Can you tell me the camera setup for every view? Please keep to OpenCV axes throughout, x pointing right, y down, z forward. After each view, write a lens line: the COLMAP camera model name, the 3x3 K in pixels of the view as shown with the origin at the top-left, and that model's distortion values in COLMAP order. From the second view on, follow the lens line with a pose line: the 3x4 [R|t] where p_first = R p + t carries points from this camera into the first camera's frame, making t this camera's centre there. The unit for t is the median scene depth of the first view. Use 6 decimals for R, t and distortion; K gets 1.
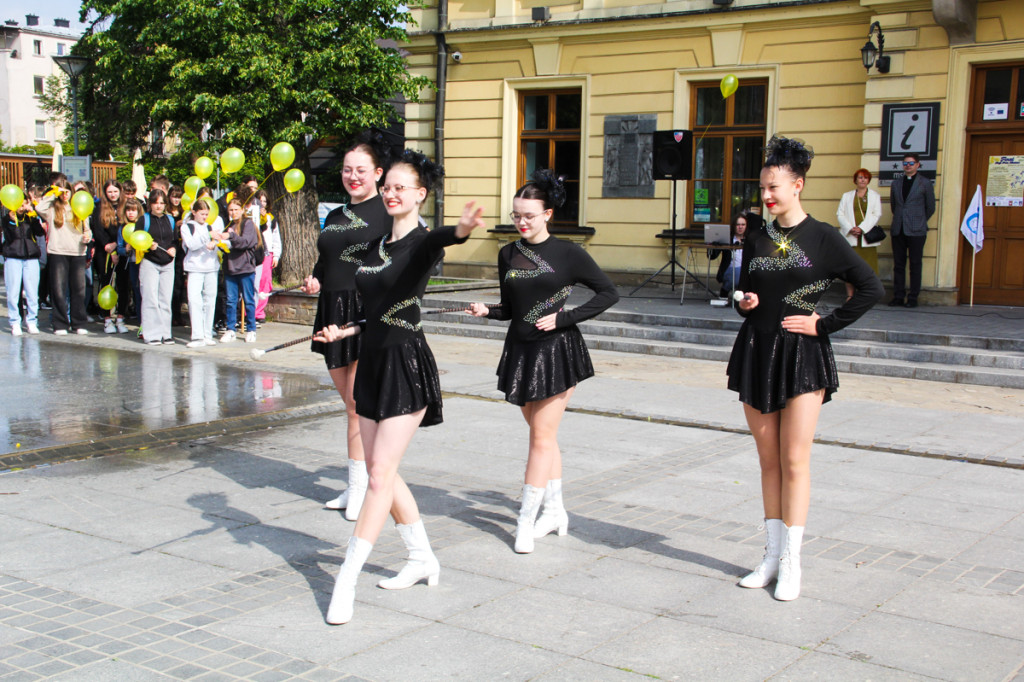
lens RADIAL K [[1302.9, 0, 516.1], [0, 1302.9, 343.7], [0, 0, 1]] dist [0.089724, 0.034227]
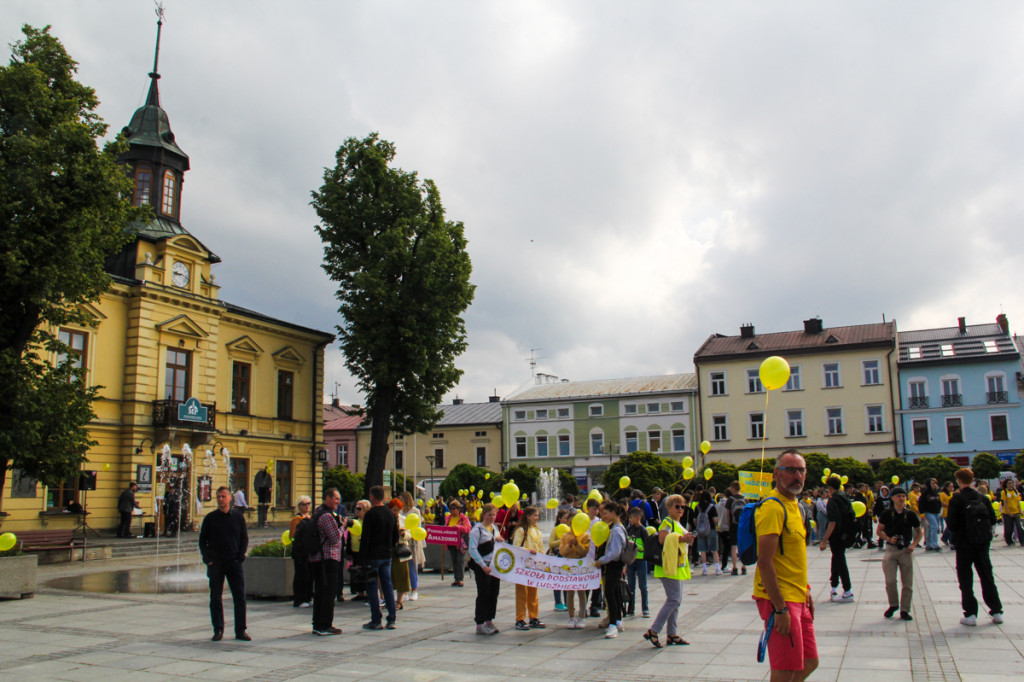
lens RADIAL K [[877.4, 0, 510.5], [0, 877.4, 360.4], [0, 0, 1]] dist [-0.187254, 0.194110]
pose [[-0.206558, 0.139002, 0.968510, -1.509630], [0.115369, 0.986412, -0.116966, -0.083779], [-0.971609, 0.087576, -0.219788, 0.528751]]
